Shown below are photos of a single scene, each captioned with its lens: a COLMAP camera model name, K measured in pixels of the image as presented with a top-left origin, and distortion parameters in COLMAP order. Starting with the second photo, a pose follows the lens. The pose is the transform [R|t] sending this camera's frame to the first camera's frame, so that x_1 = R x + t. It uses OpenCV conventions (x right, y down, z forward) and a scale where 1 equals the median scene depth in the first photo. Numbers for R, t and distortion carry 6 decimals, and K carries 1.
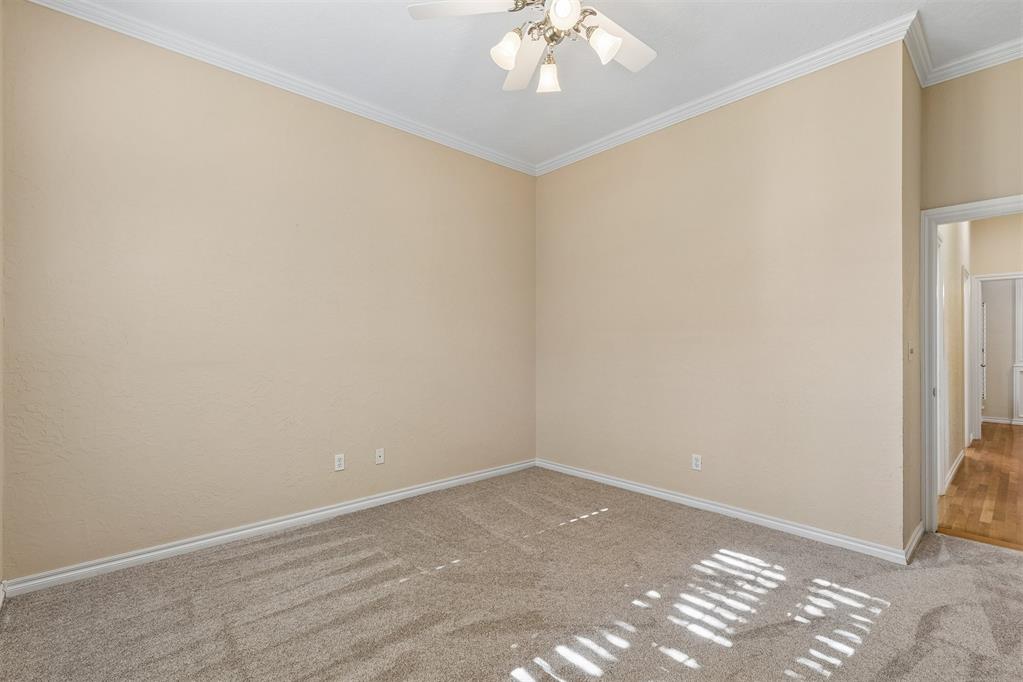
lens RADIAL K [[462.9, 0, 512.9], [0, 462.9, 339.4], [0, 0, 1]] dist [0.005257, 0.000264]
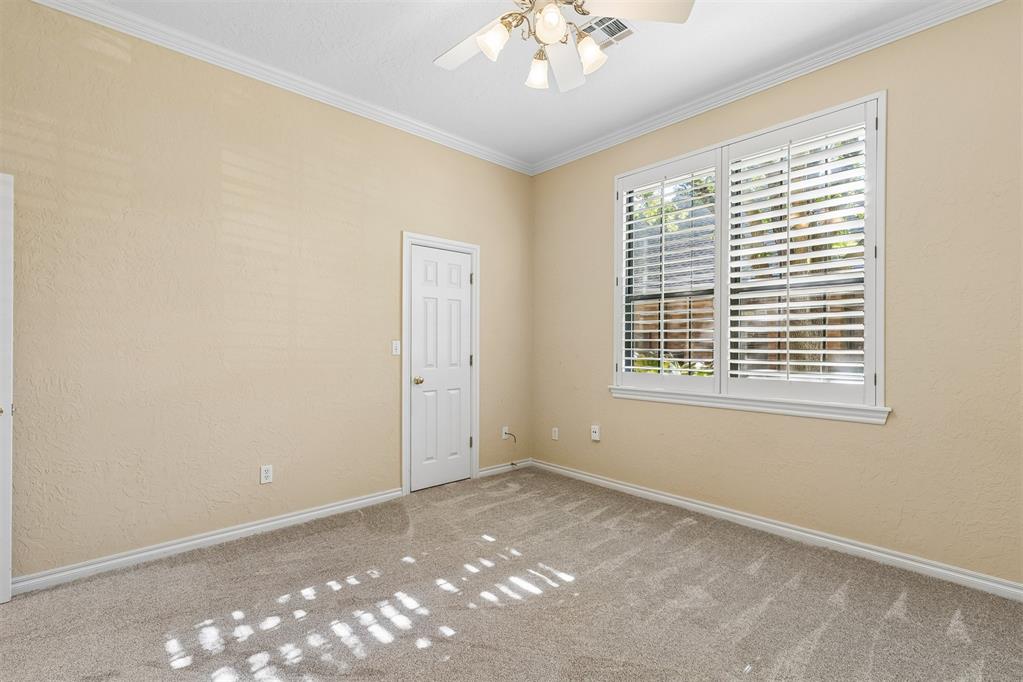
lens RADIAL K [[462.9, 0, 512.9], [0, 462.9, 339.4], [0, 0, 1]] dist [0.005257, 0.000264]
pose [[-0.999952, -0.006932, -0.006866, 0.159427], [-0.006793, 0.999776, -0.020041, 0.016987], [0.007003, -0.019993, -0.999776, 1.976873]]
